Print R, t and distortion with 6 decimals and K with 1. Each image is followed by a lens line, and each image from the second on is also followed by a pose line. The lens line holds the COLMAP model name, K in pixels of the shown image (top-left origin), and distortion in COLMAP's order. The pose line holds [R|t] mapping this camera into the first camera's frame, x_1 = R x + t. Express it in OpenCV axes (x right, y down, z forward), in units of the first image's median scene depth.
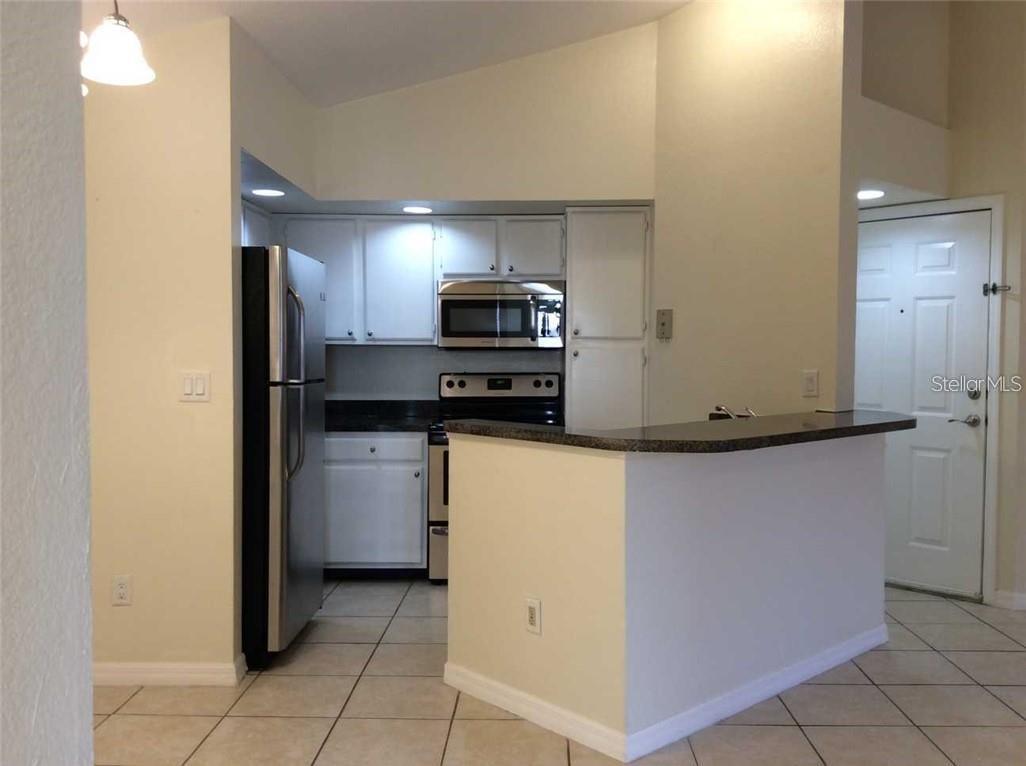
lens RADIAL K [[936.4, 0, 513.5], [0, 936.4, 388.1], [0, 0, 1]] dist [0.176663, -0.348181]
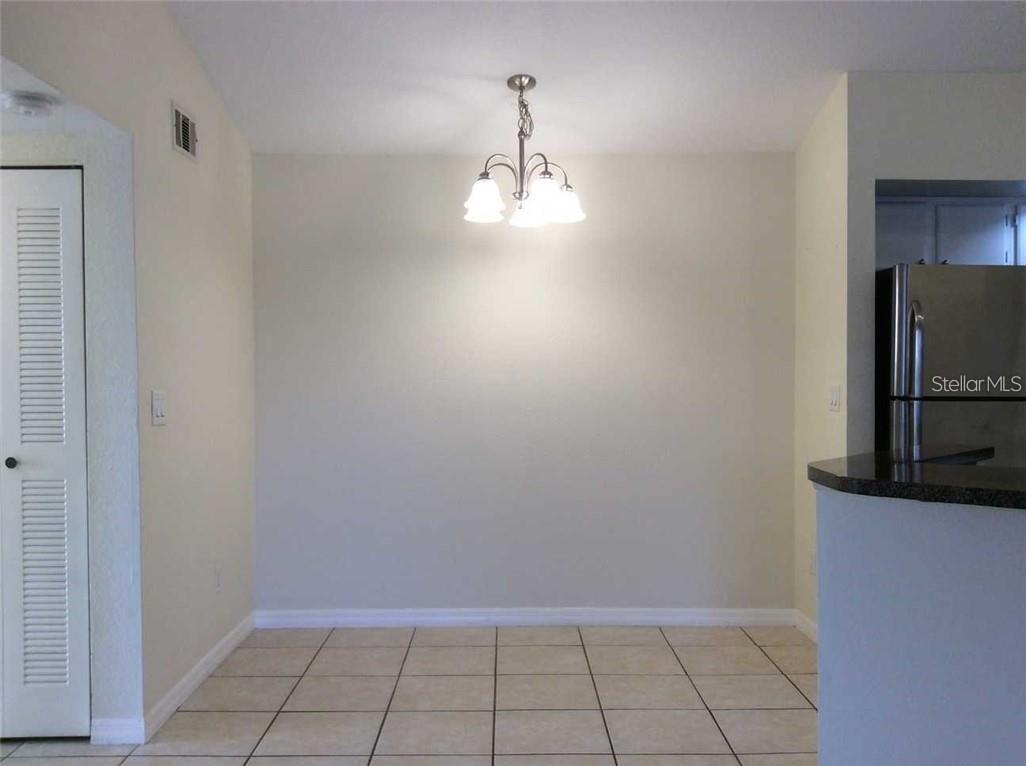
lens RADIAL K [[936.4, 0, 513.5], [0, 936.4, 388.1], [0, 0, 1]] dist [0.176663, -0.348181]
pose [[0.036989, 0.011607, -0.999248, 0.566625], [-0.033562, 0.999383, 0.010366, -0.009209], [0.998752, 0.033154, 0.037355, 0.398307]]
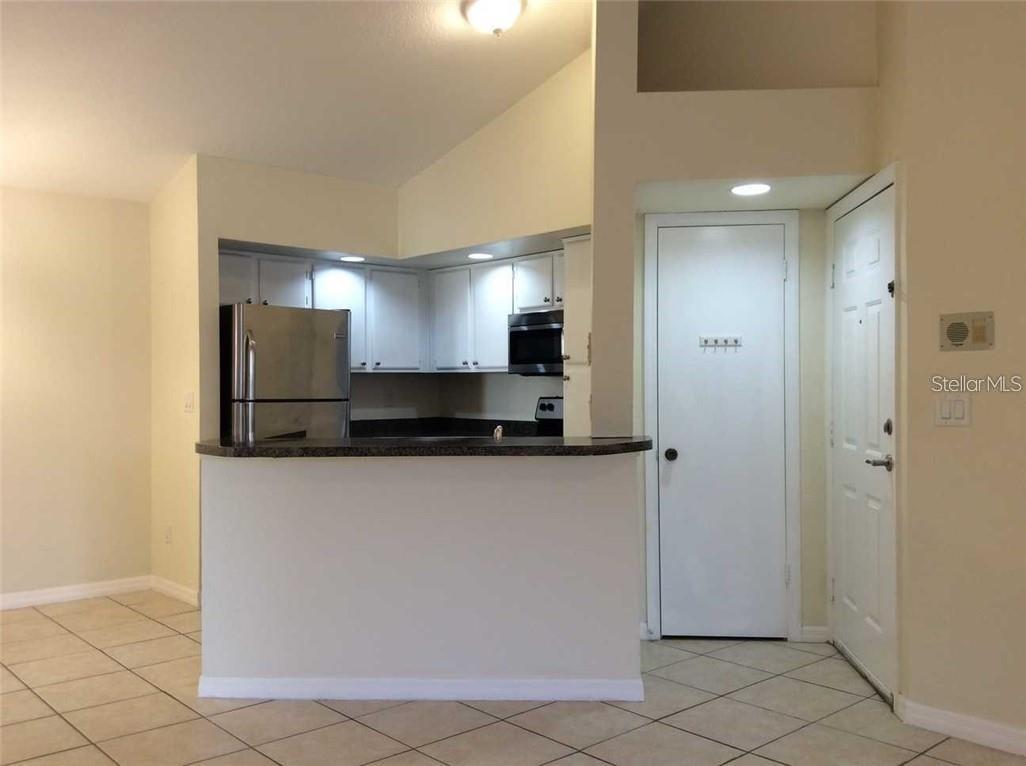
lens RADIAL K [[936.4, 0, 513.5], [0, 936.4, 388.1], [0, 0, 1]] dist [0.176663, -0.348181]
pose [[0.677613, -0.000805, -0.735418, 0.783184], [-0.023460, 0.999467, -0.022709, -0.000779], [0.735044, 0.032641, 0.677233, 0.252729]]
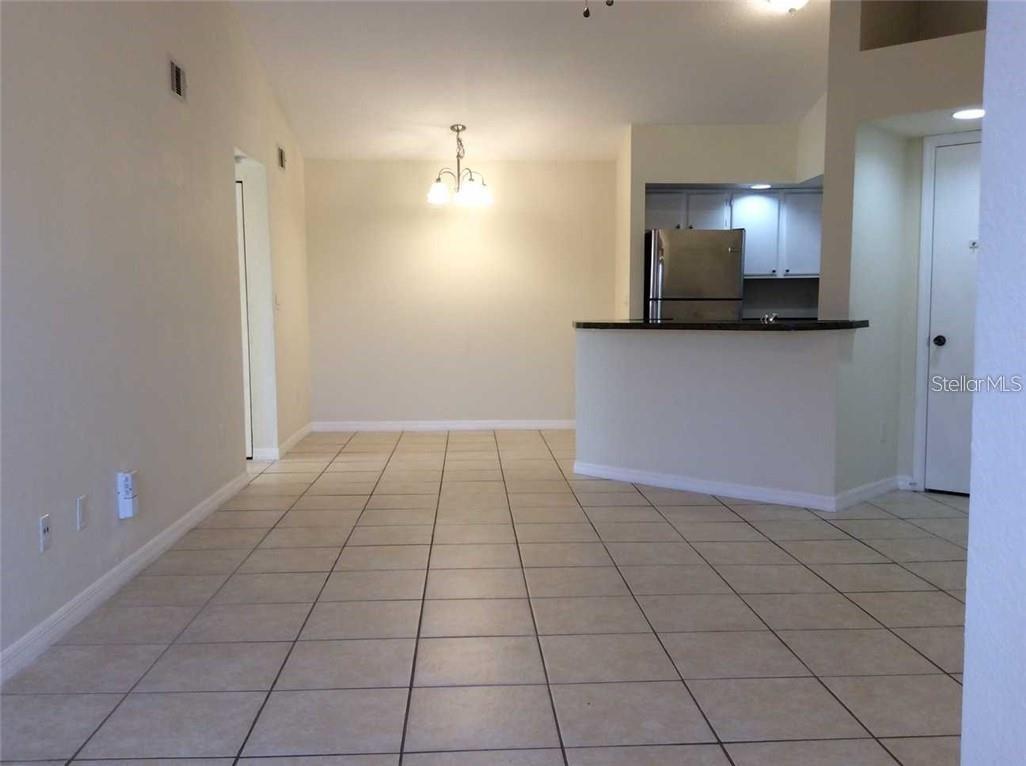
lens RADIAL K [[936.4, 0, 513.5], [0, 936.4, 388.1], [0, 0, 1]] dist [0.176663, -0.348181]
pose [[0.076100, 0.087998, -0.993210, 1.265457], [-0.034135, 0.995744, 0.085607, 0.015904], [0.996516, 0.027388, 0.078780, 0.407008]]
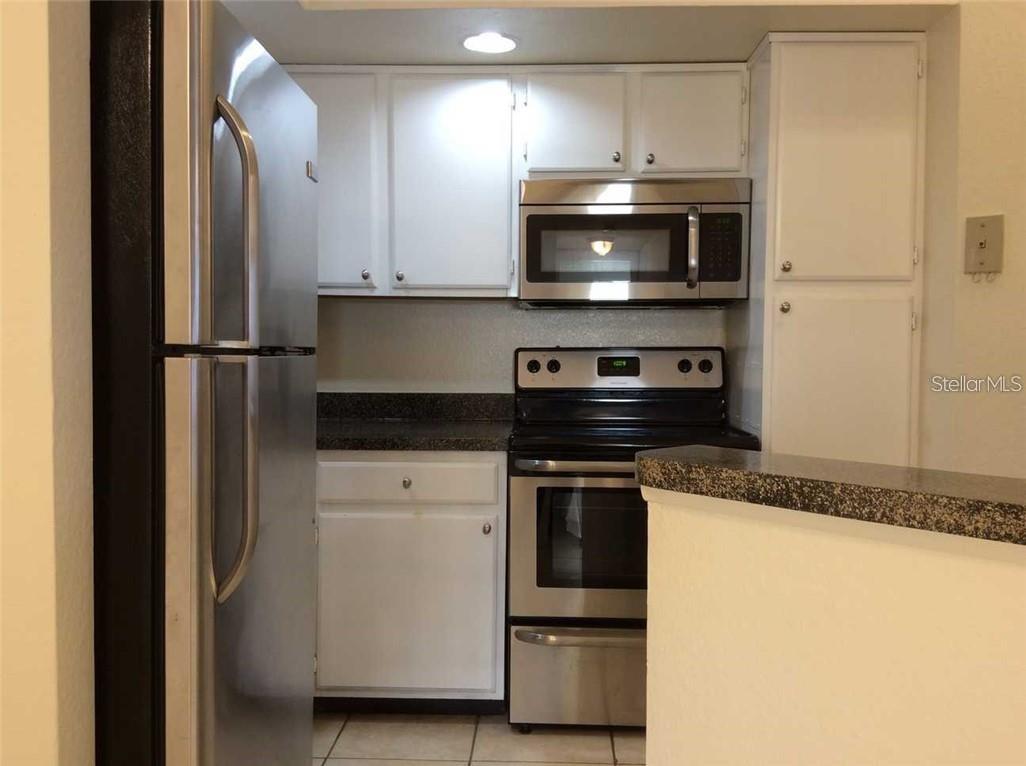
lens RADIAL K [[936.4, 0, 513.5], [0, 936.4, 388.1], [0, 0, 1]] dist [0.176663, -0.348181]
pose [[0.999972, 0.004370, -0.006090, -0.084254], [-0.004316, 0.999953, 0.008706, 0.004963], [0.006128, -0.008679, 0.999944, 0.452606]]
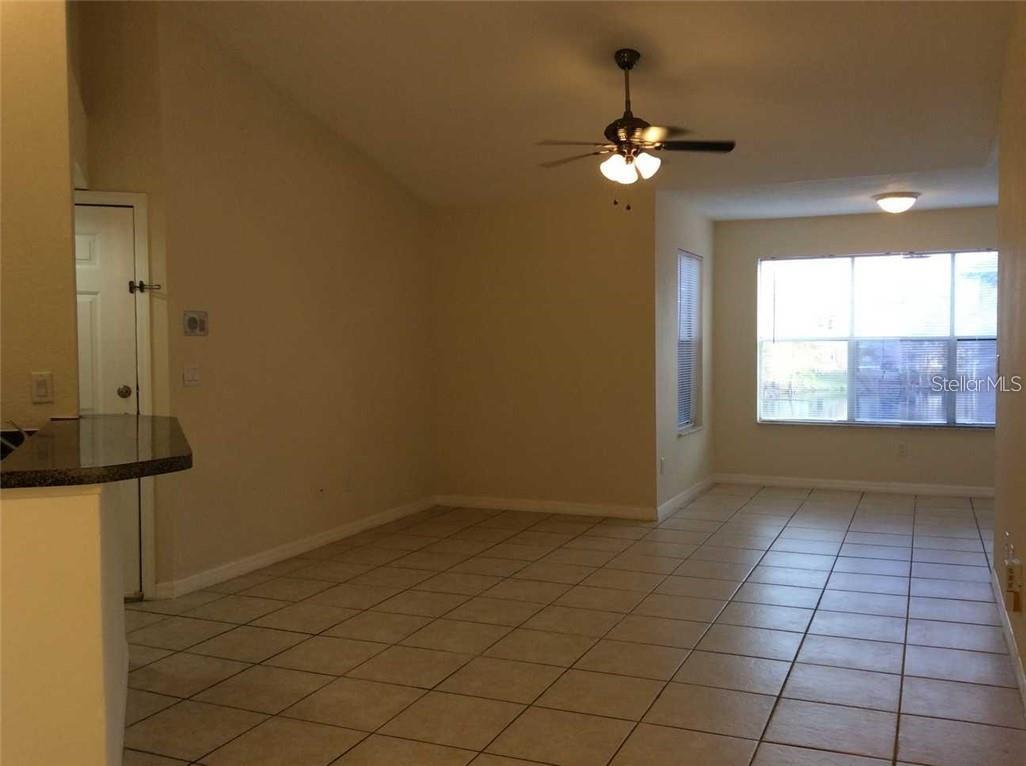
lens RADIAL K [[936.4, 0, 513.5], [0, 936.4, 388.1], [0, 0, 1]] dist [0.176663, -0.348181]
pose [[0.378793, -0.047399, 0.924267, -0.260754], [0.049009, 0.998314, 0.031111, -0.008412], [-0.924183, 0.033513, 0.380477, 0.237013]]
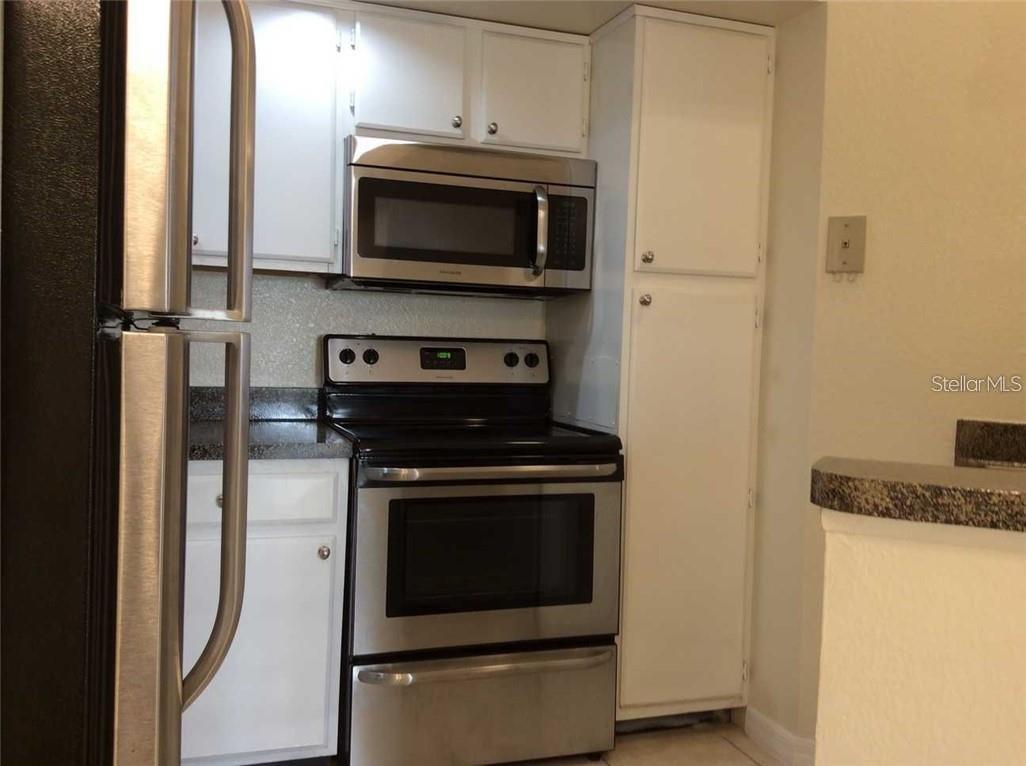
lens RADIAL K [[936.4, 0, 513.5], [0, 936.4, 388.1], [0, 0, 1]] dist [0.176663, -0.348181]
pose [[0.932284, 0.010239, 0.361582, -0.183131], [-0.015481, 0.999813, 0.011604, 0.006023], [-0.361396, -0.016415, 0.932268, 0.543276]]
